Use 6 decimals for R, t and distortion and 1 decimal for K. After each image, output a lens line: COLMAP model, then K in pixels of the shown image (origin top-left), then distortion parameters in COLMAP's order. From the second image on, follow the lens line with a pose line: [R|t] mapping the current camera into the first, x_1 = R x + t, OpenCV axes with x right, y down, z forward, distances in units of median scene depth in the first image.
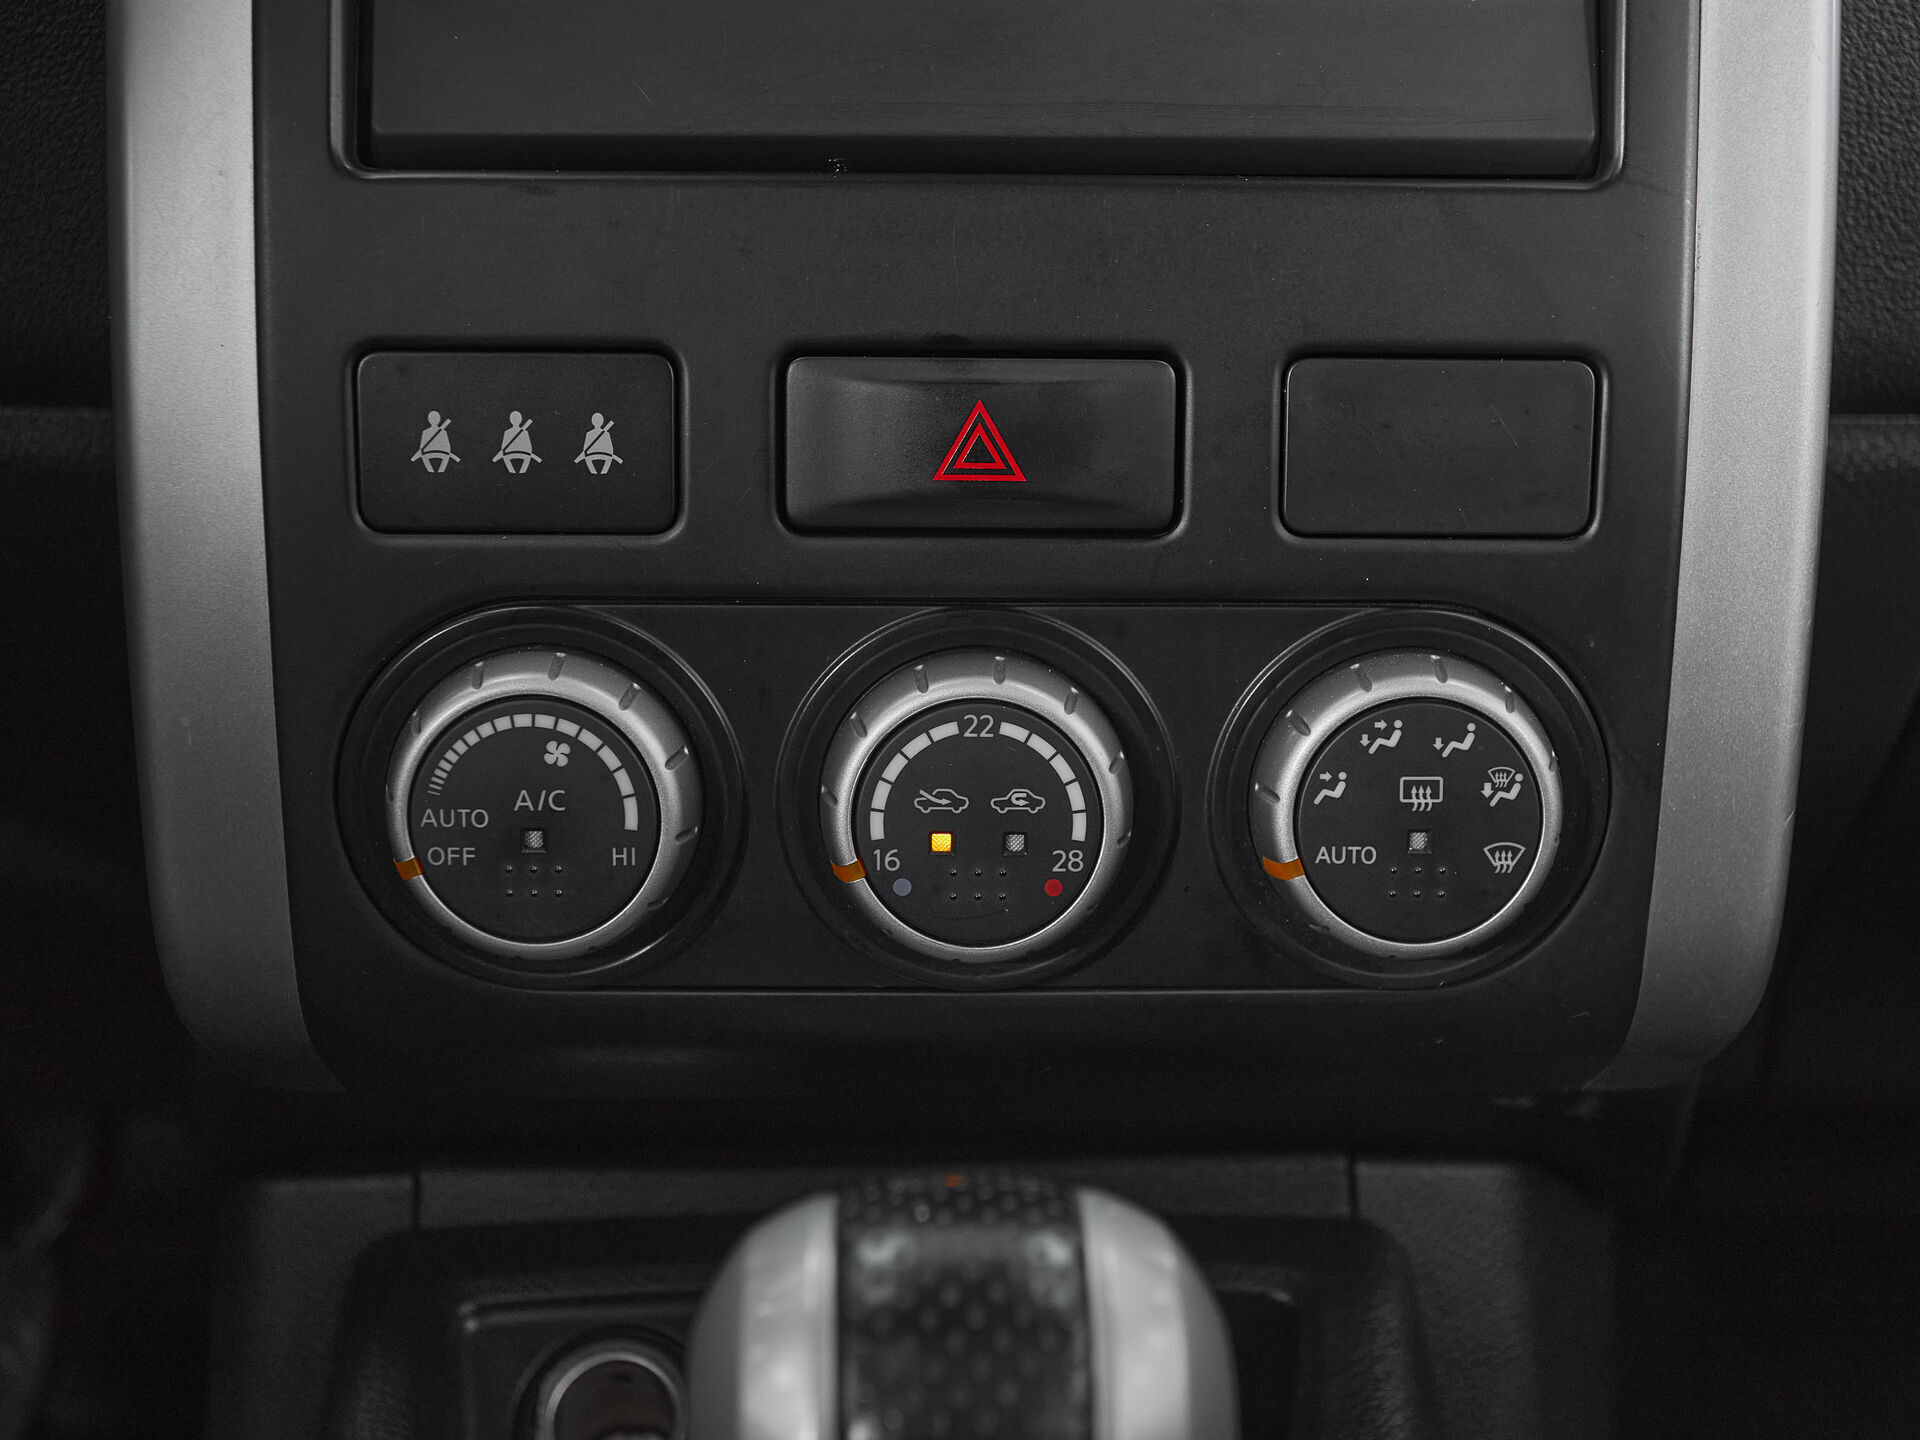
lens RADIAL K [[2723.4, 0, 999.4], [0, 2723.4, 658.0], [0, 0, 1]] dist [0.013751, 0.000000]
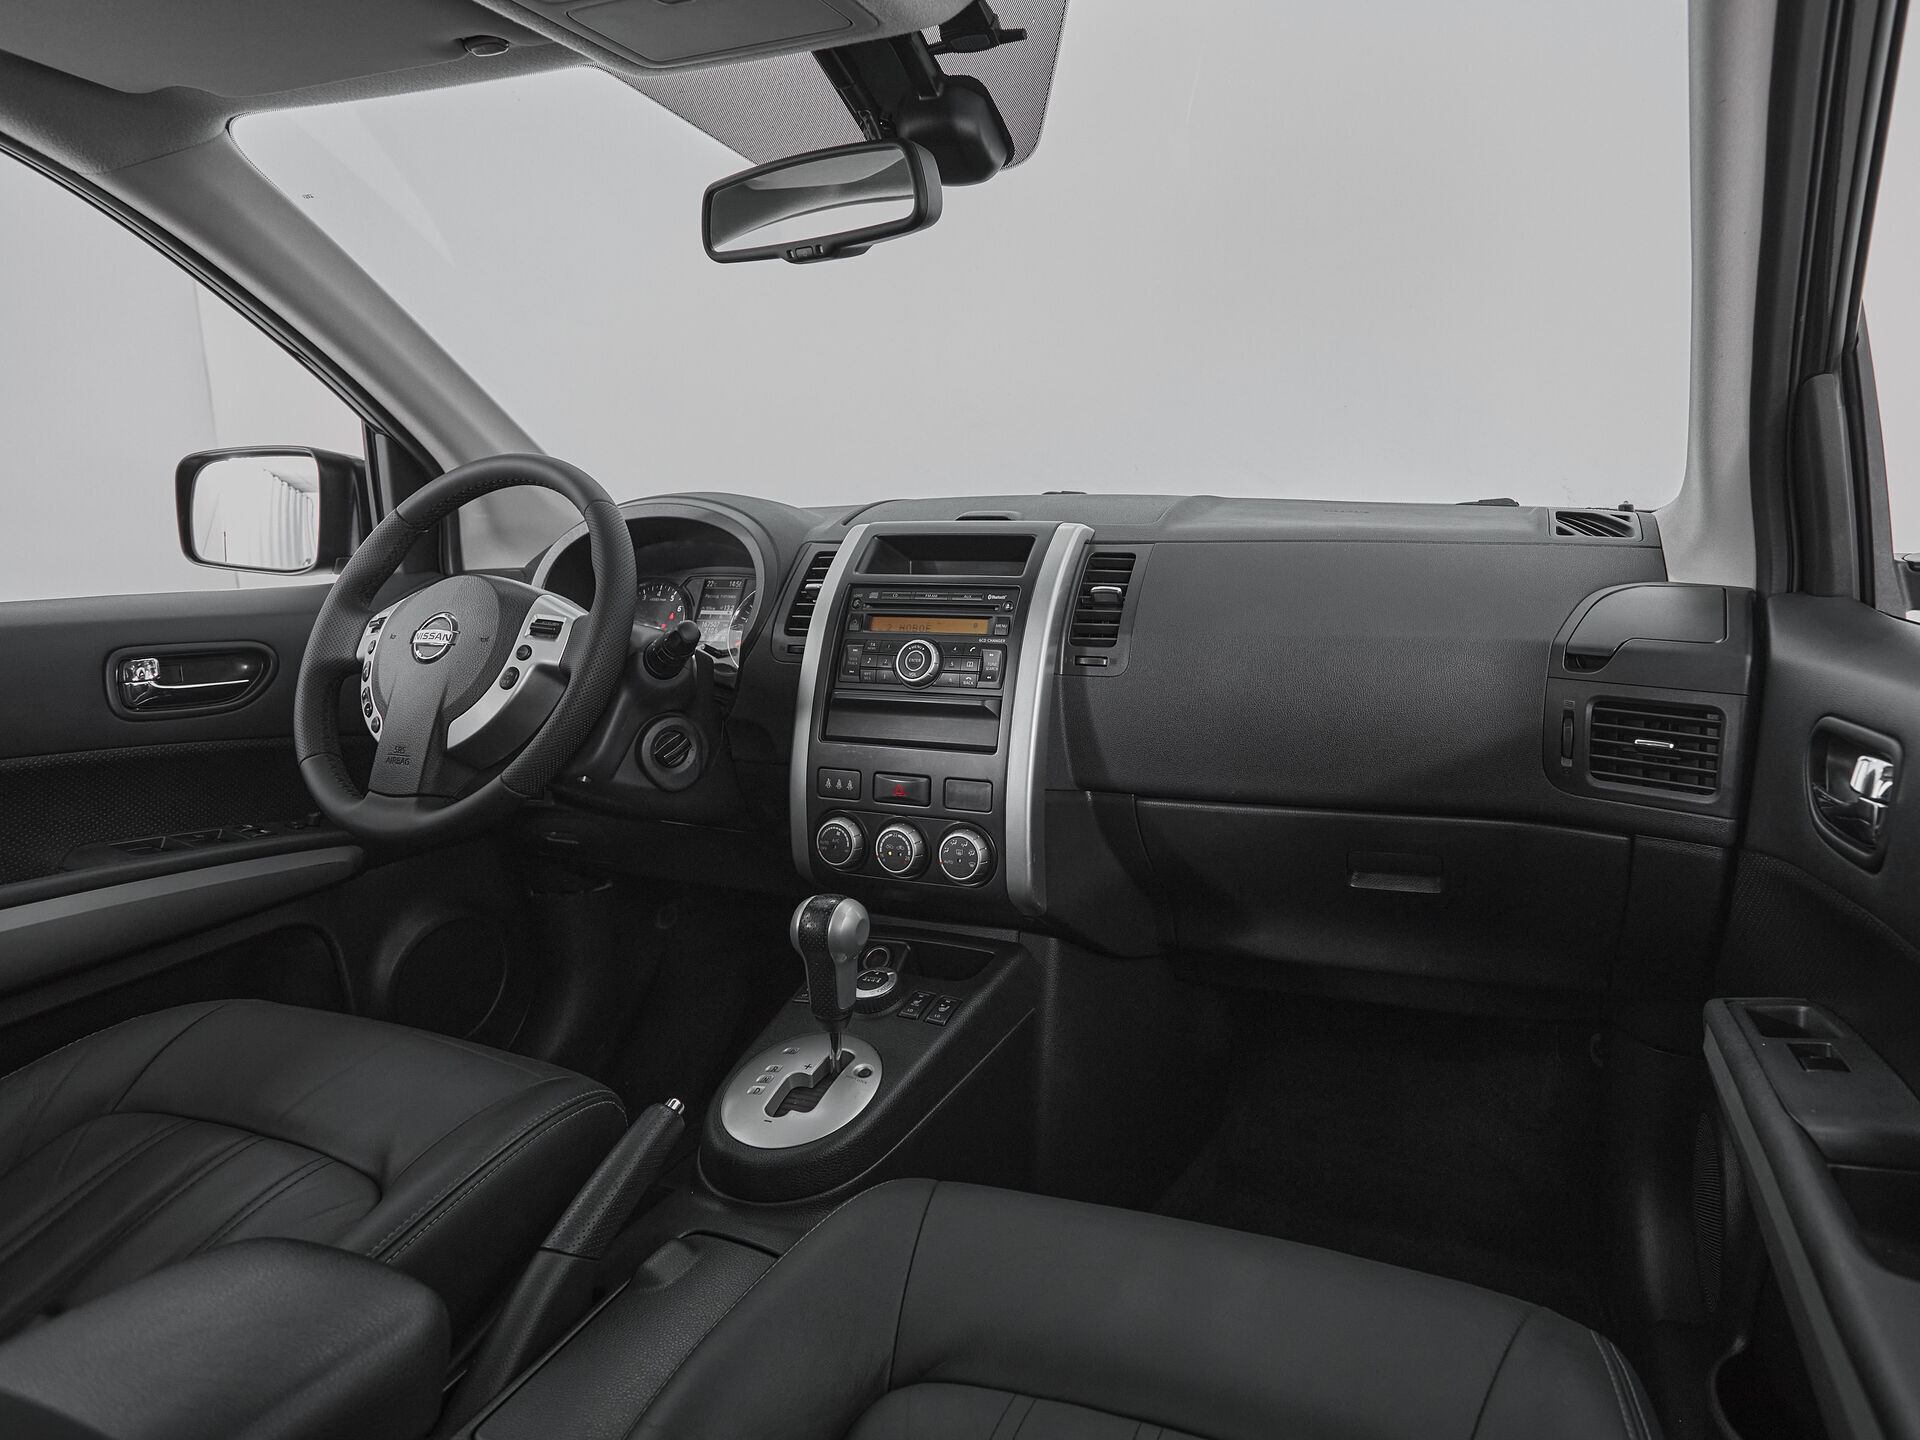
lens RADIAL K [[1121.7, 0, 1097.2], [0, 1121.7, 640.9], [0, 0, 1]] dist [-0.000467, -0.007655]
pose [[0.927901, 0.023820, -0.372064, 1.355983], [-0.078863, 0.987915, -0.133432, -0.106825], [0.364390, 0.153154, 0.918566, -1.253153]]
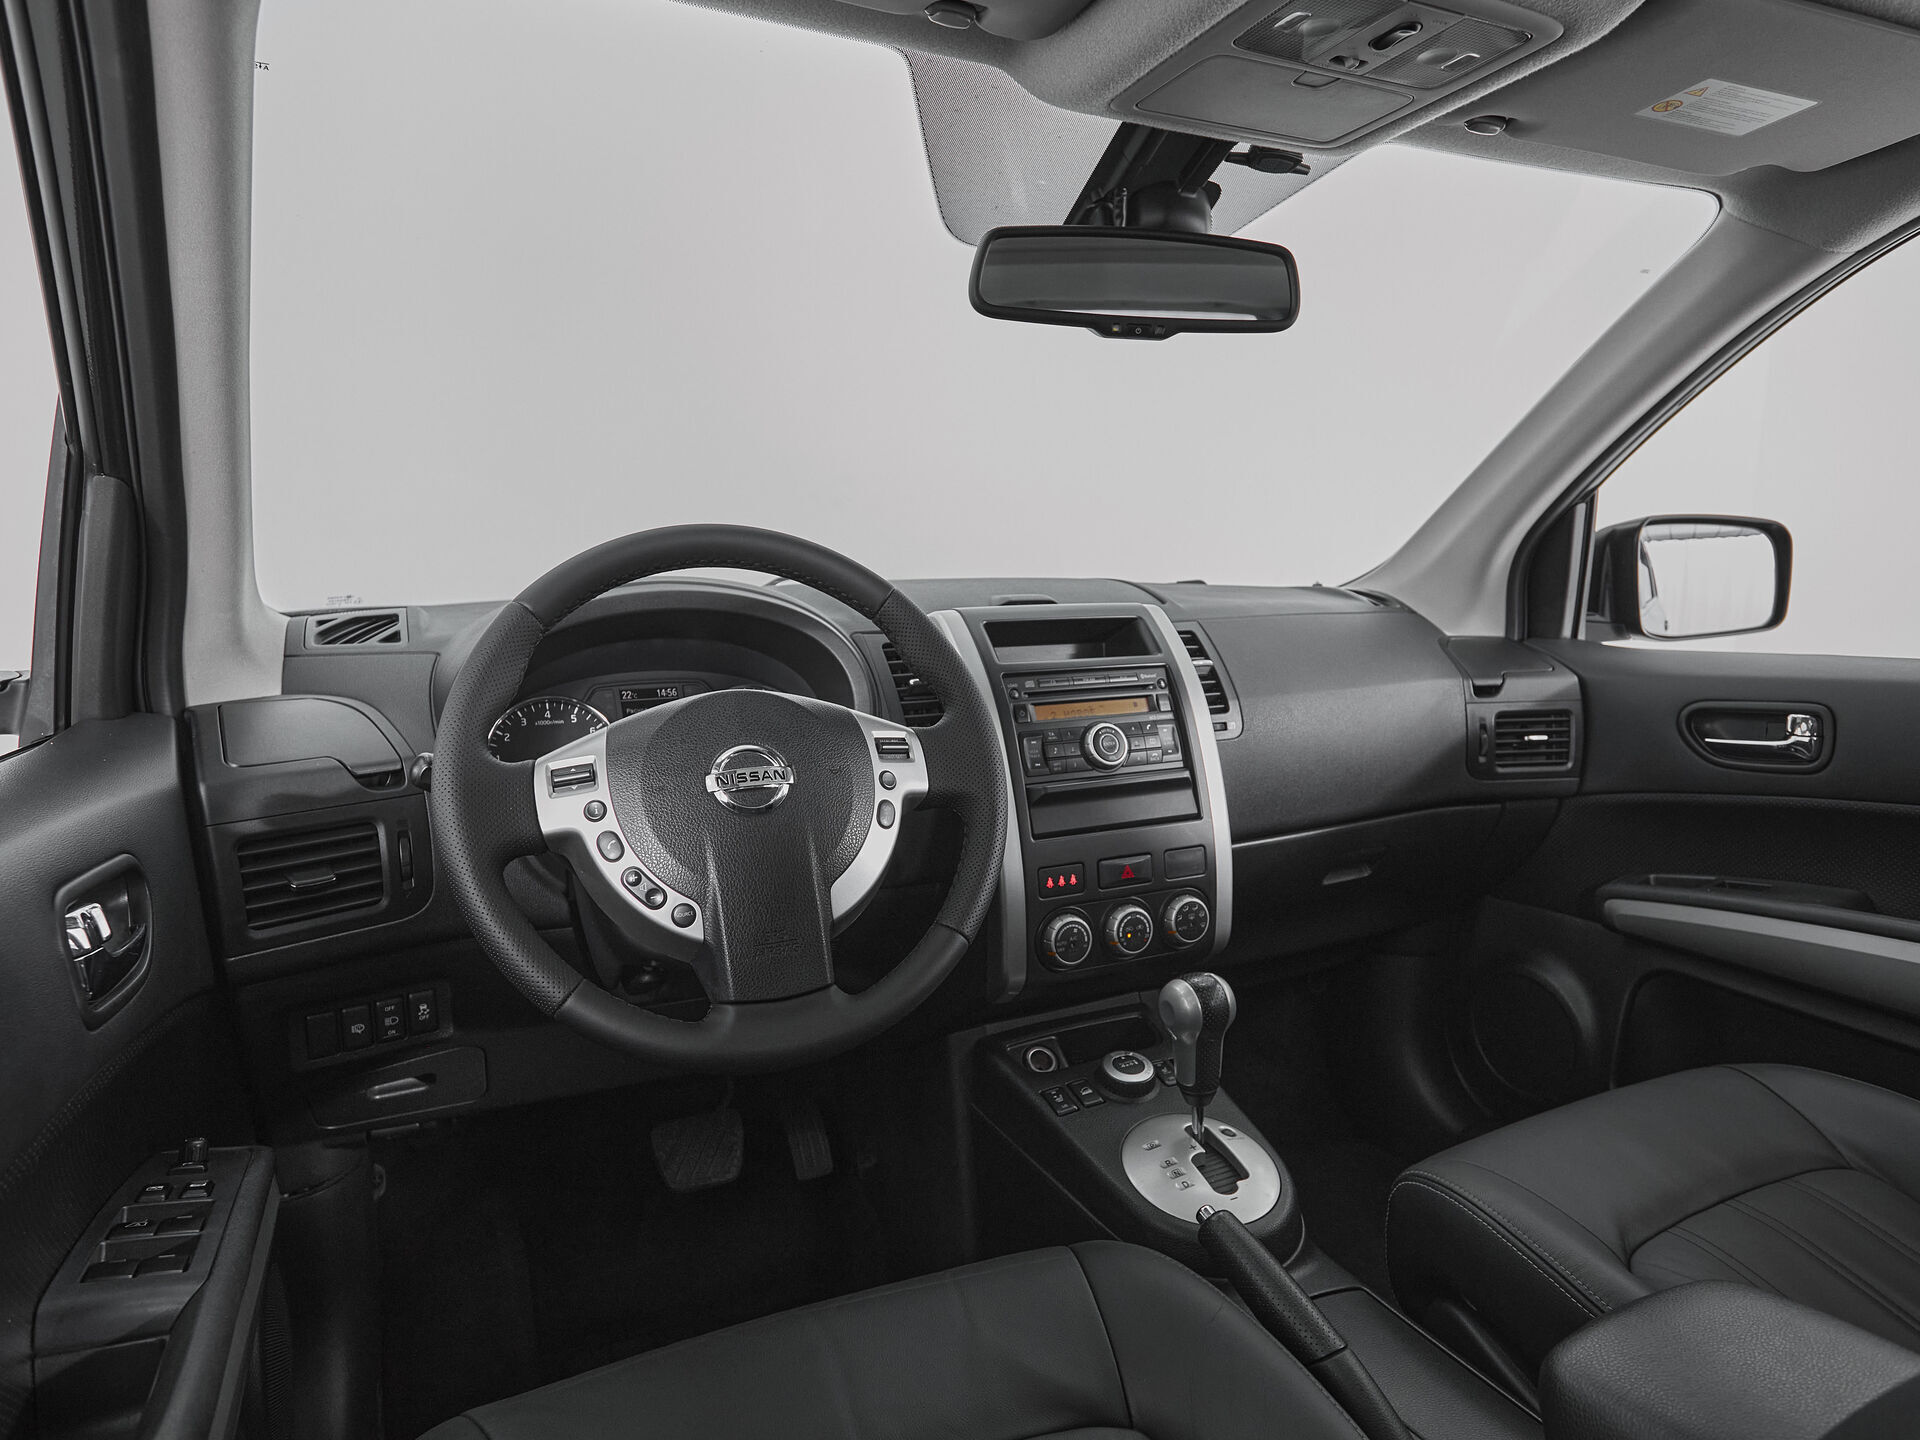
lens RADIAL K [[1162.0, 0, 972.7], [0, 1162.0, 733.5], [0, 0, 1]] dist [-0.006180, -0.001240]
pose [[0.913226, -0.081647, 0.399189, -1.376629], [0.133734, 0.985505, -0.104377, -0.159385], [-0.384881, 0.148705, 0.910908, -1.363474]]
